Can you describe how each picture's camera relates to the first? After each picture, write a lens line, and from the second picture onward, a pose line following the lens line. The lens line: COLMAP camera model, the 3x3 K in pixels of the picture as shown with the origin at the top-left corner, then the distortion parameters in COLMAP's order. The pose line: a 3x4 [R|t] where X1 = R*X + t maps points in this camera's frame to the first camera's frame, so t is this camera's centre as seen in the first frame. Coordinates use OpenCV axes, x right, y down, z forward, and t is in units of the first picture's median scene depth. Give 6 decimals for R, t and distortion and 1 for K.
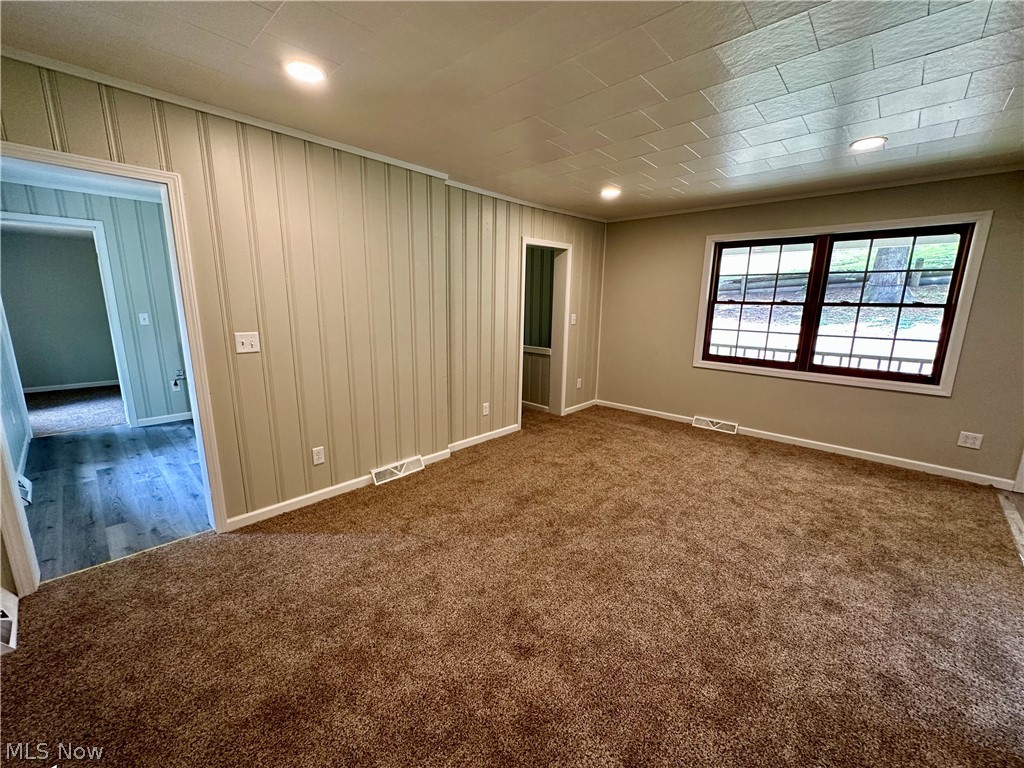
lens RADIAL K [[411.1, 0, 512.0], [0, 411.1, 384.0], [0, 0, 1]] dist [-0.000092, 0.000167]
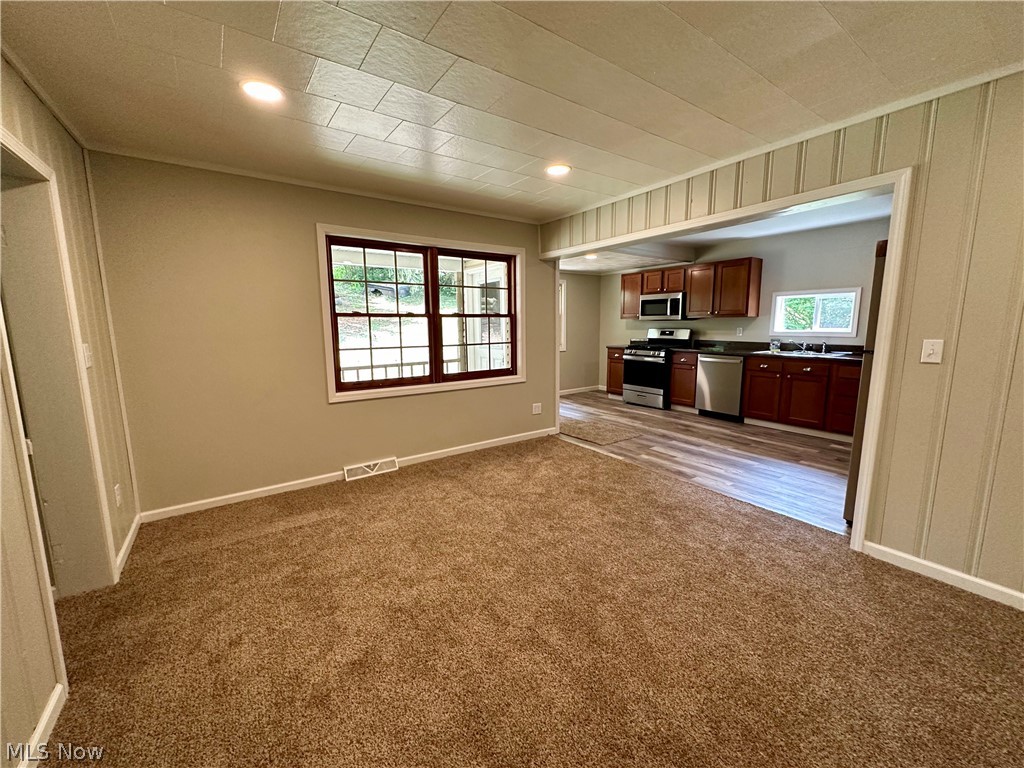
lens RADIAL K [[411.1, 0, 512.0], [0, 411.1, 384.0], [0, 0, 1]] dist [-0.000092, 0.000167]
pose [[0.198365, -0.159643, 0.967040, -0.222970], [0.210047, 0.970647, 0.117152, -0.109791], [-0.957356, 0.179885, 0.226075, 0.623612]]
